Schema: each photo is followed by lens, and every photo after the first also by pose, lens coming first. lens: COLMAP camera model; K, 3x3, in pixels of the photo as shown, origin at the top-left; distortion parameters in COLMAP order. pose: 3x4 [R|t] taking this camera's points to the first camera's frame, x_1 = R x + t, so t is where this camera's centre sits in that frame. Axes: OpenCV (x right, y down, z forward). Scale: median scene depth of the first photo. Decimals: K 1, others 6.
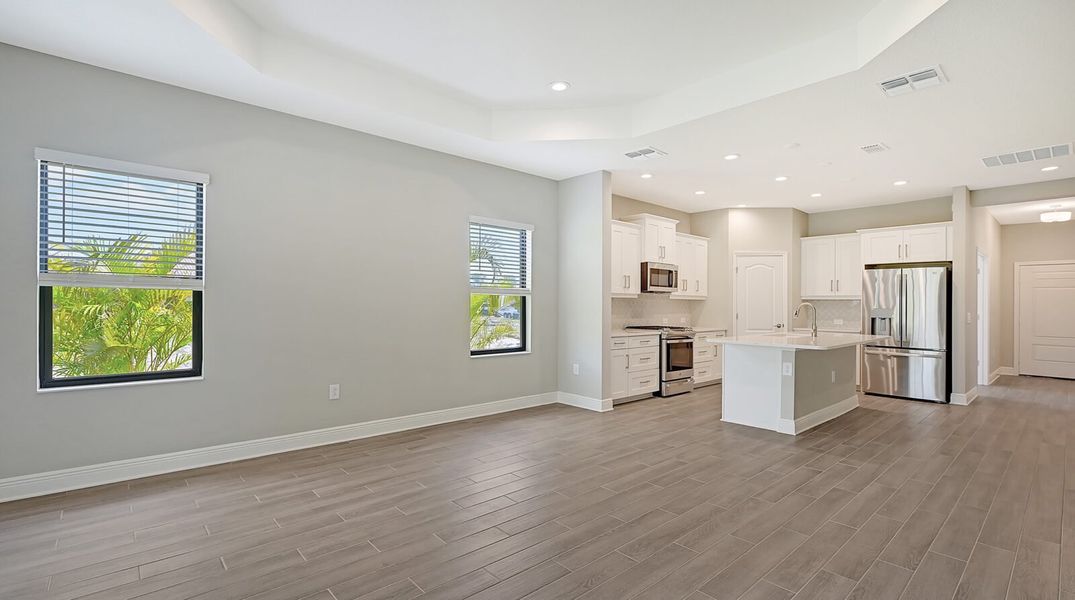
lens RADIAL K [[483.2, 0, 528.8], [0, 483.2, 299.1], [0, 0, 1]] dist [-0.003552, 0.001124]
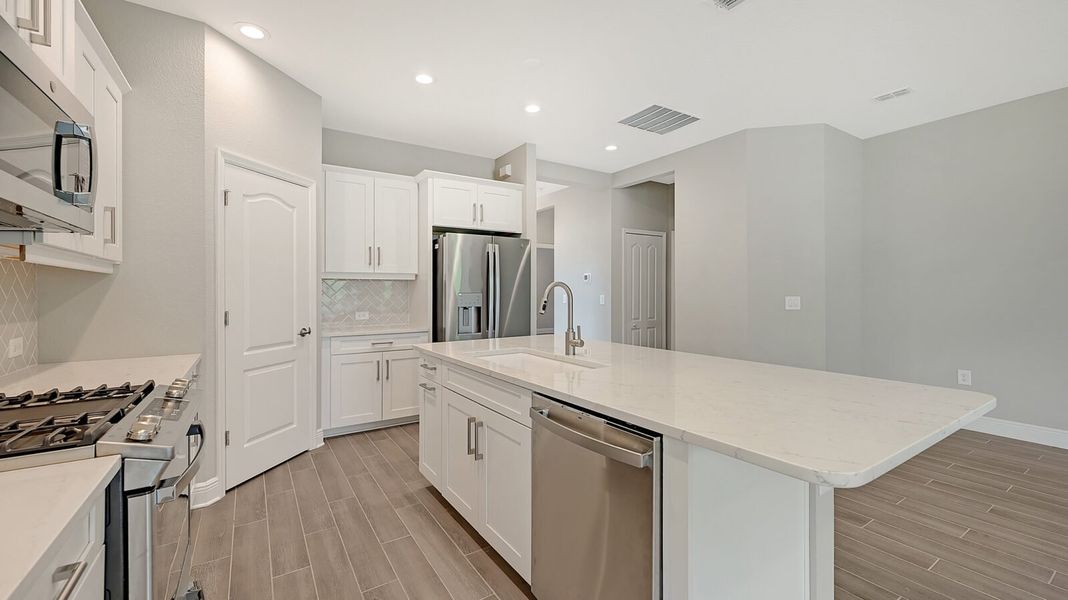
lens RADIAL K [[430.5, 0, 531.8], [0, 430.5, 292.1], [0, 0, 1]] dist [0.004151, -0.000737]
pose [[0.151175, -0.010256, 0.988454, 0.158278], [-0.003101, 0.999936, 0.010849, 0.012024], [-0.988502, -0.004705, 0.151134, 0.869228]]
